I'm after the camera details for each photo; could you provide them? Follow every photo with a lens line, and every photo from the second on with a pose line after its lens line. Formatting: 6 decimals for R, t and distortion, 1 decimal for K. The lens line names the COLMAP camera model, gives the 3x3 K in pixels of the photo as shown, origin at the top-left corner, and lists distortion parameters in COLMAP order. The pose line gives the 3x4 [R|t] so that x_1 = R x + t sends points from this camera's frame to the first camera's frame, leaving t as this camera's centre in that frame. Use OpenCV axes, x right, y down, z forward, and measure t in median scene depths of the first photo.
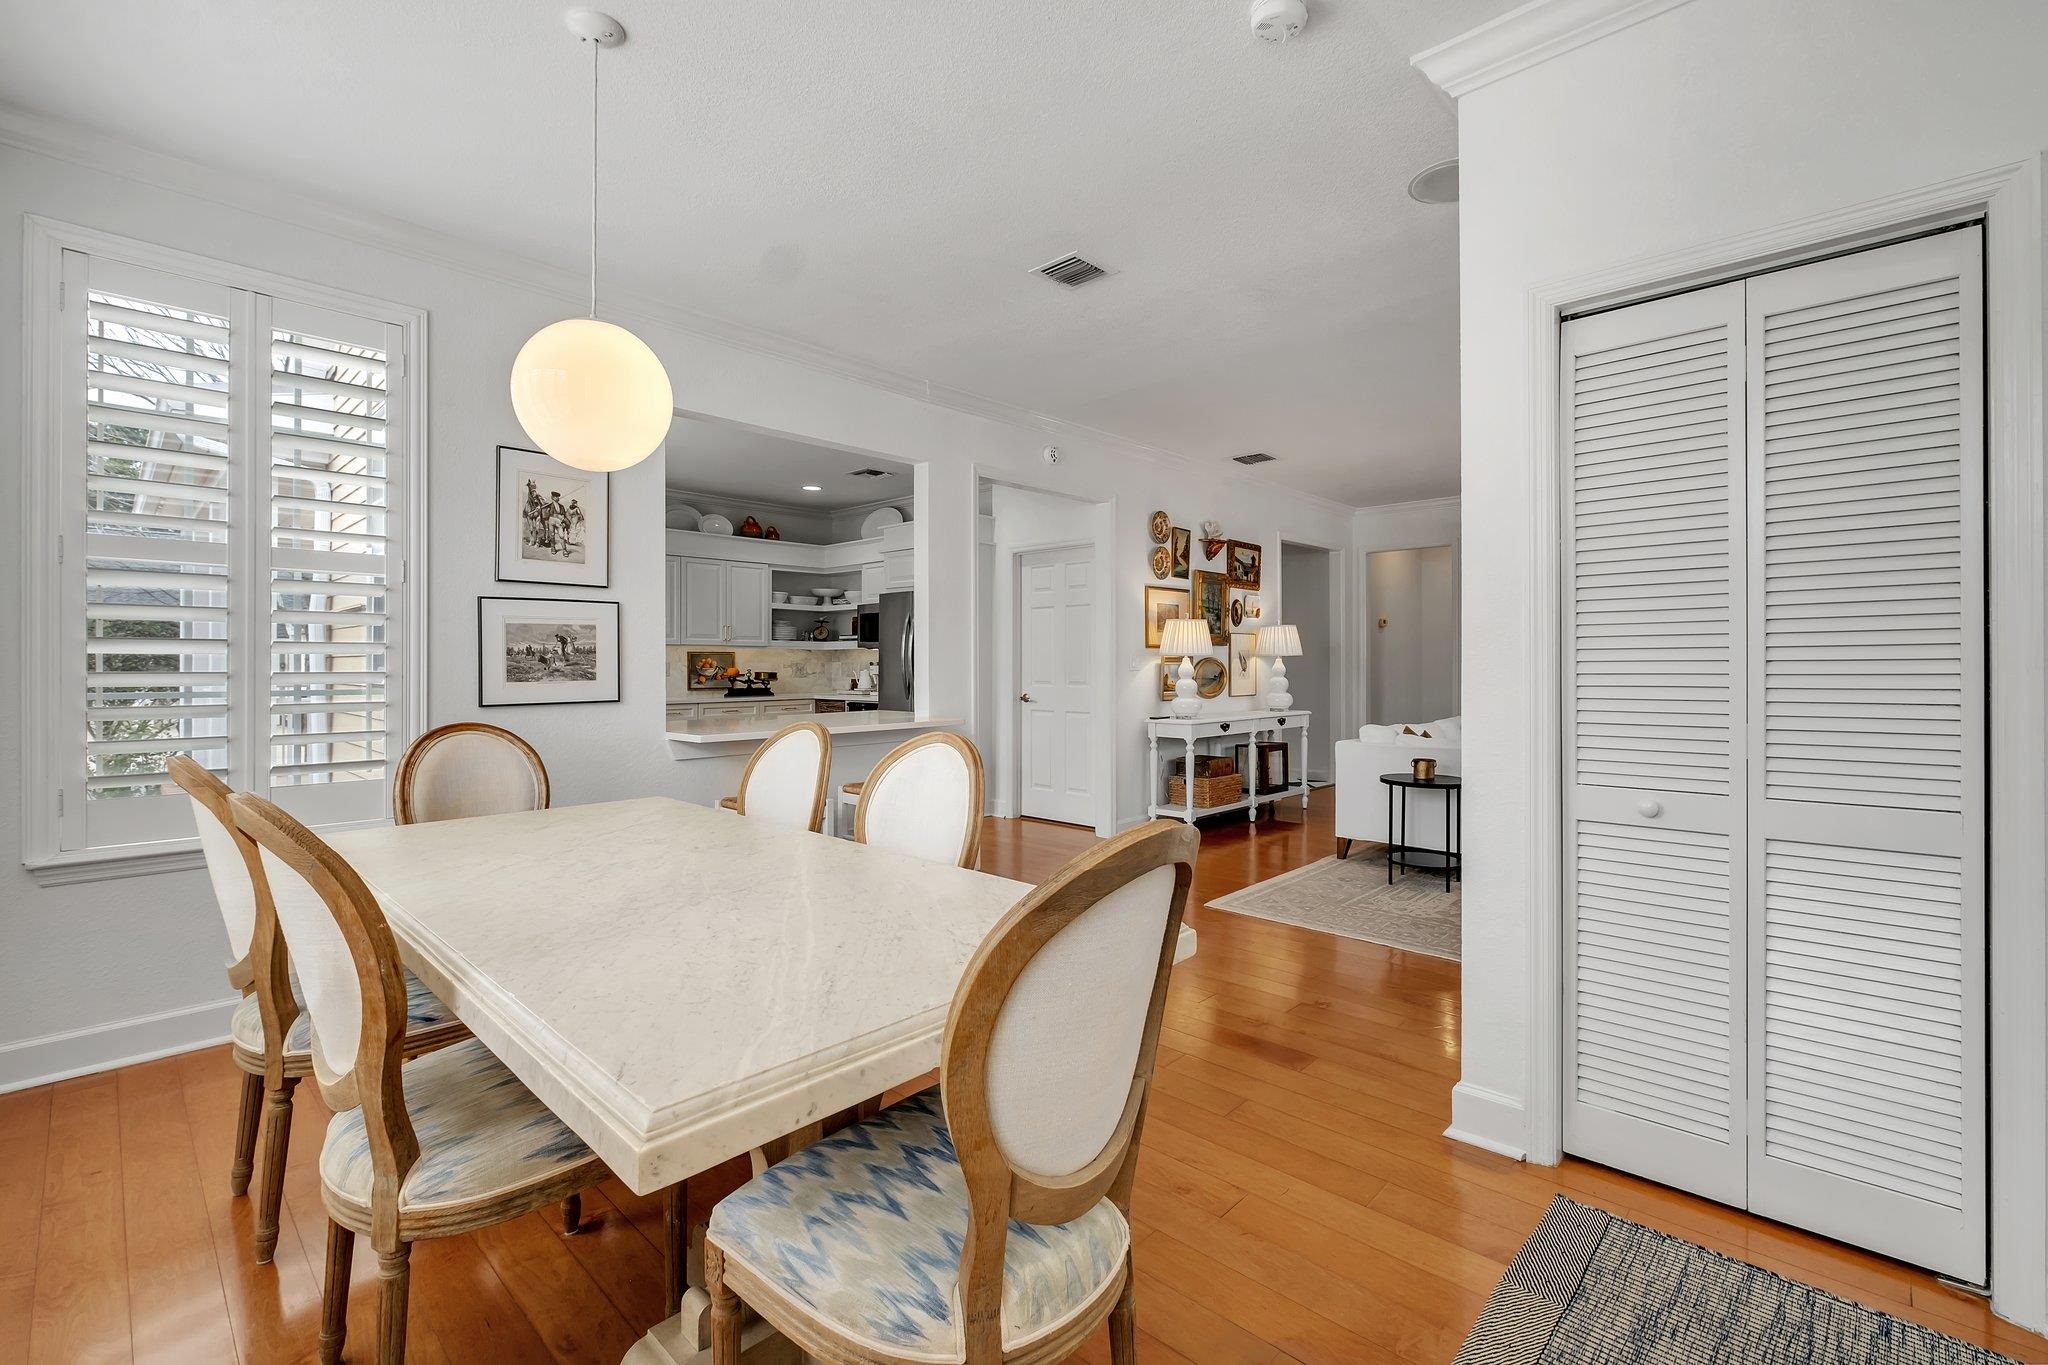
lens RADIAL K [[901.8, 0, 1022.3], [0, 901.8, 661.3], [0, 0, 1]] dist [-0.003169, -0.000434]
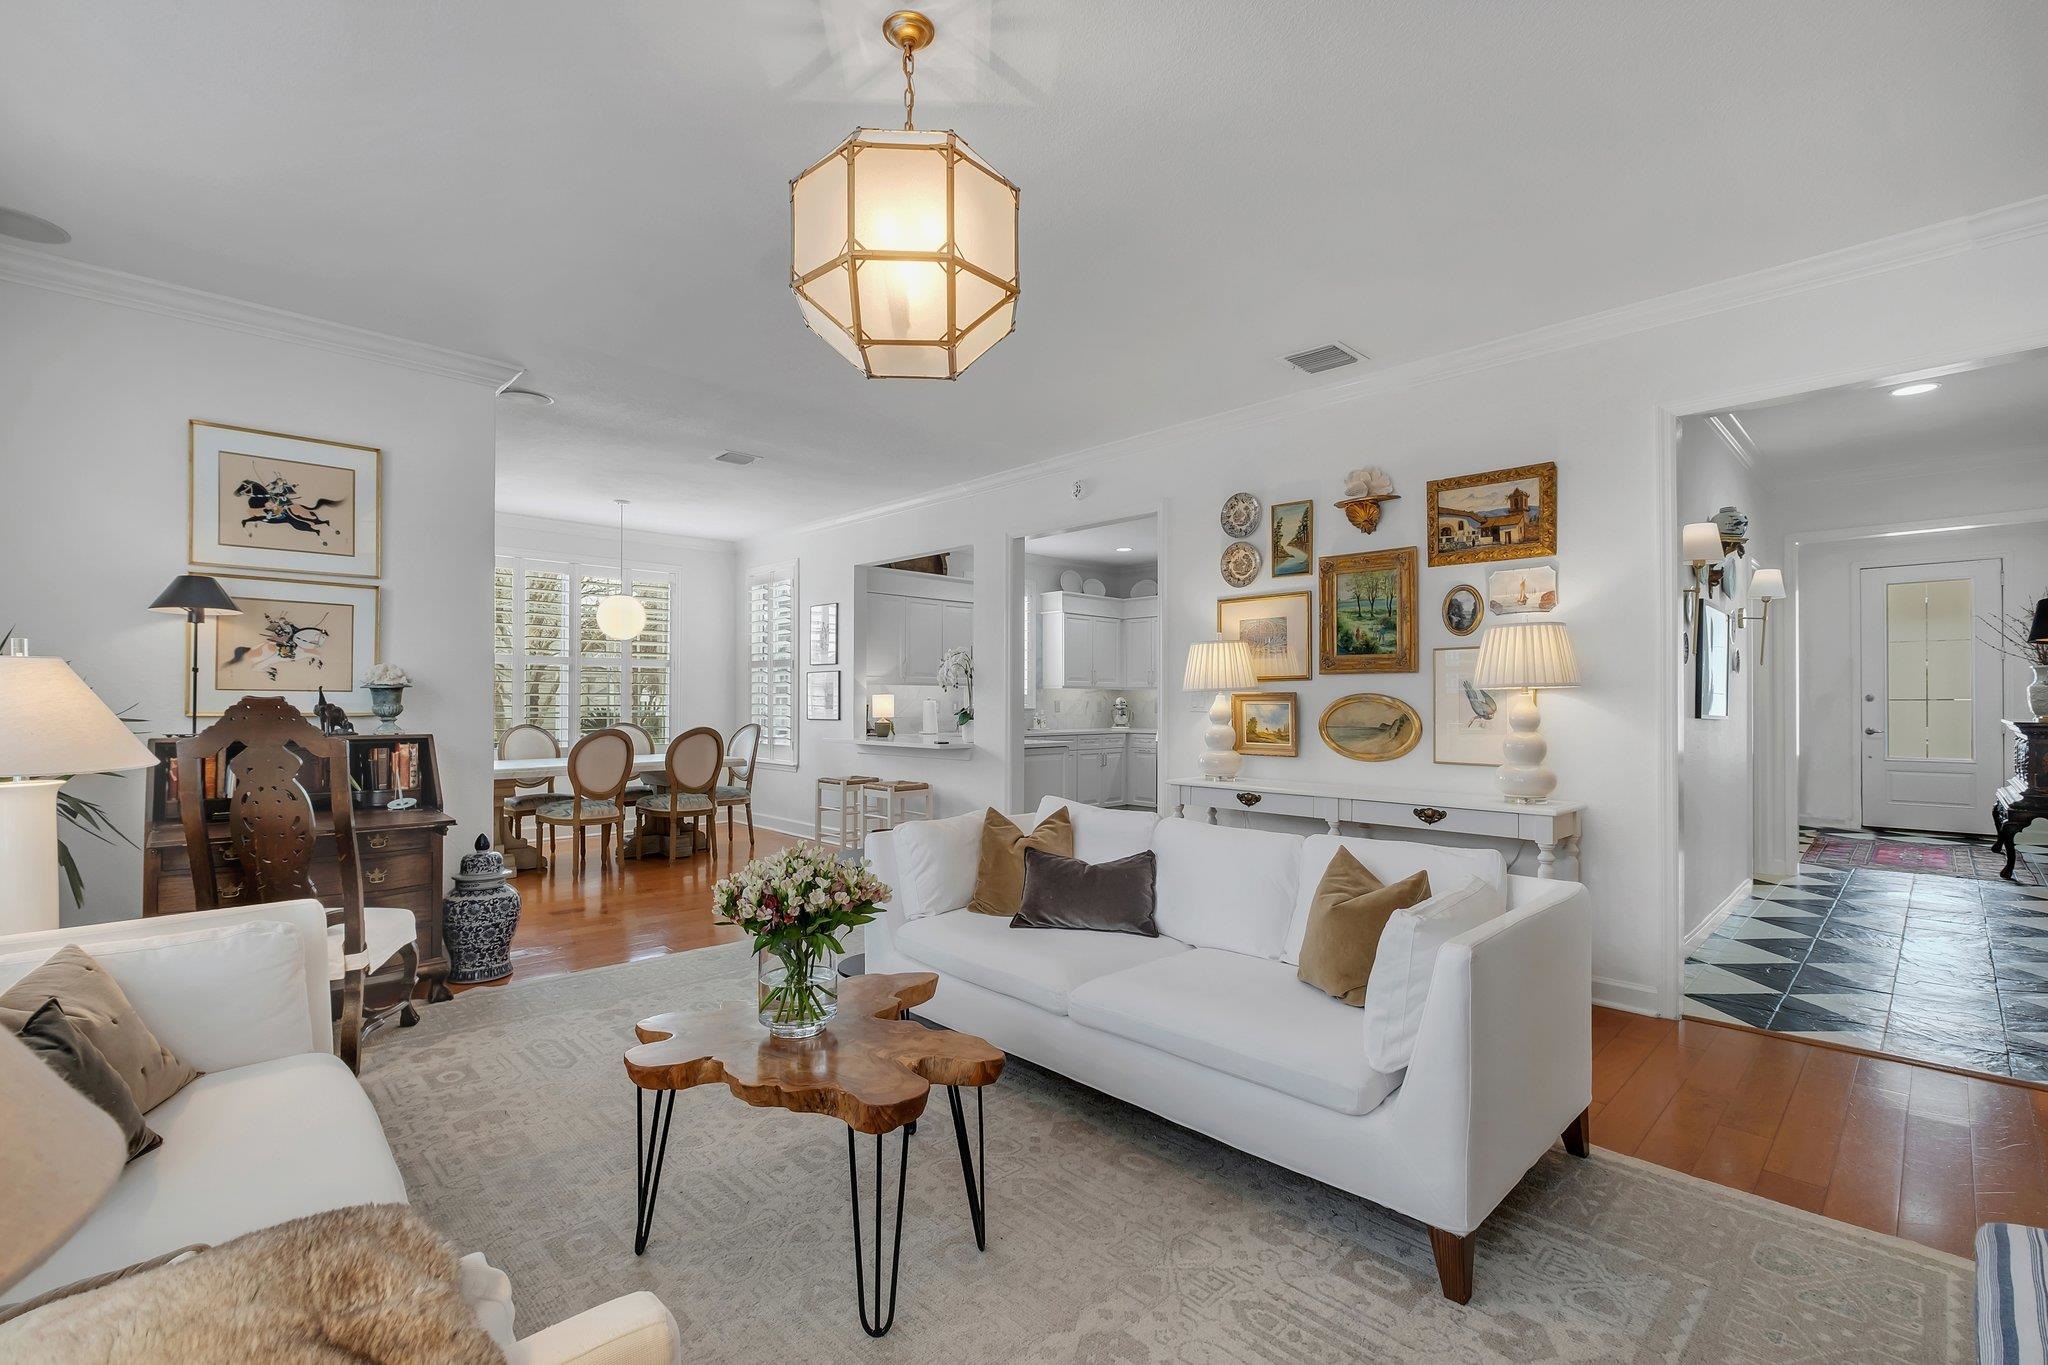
lens RADIAL K [[901.8, 0, 1018.4], [0, 901.8, 708.9], [0, 0, 1]] dist [-0.003169, -0.000434]
pose [[-0.046710, 0.013963, -0.998811, 0.894055], [0.002343, 0.999901, 0.013869, -0.003020], [0.998906, -0.001692, -0.046738, 0.860021]]
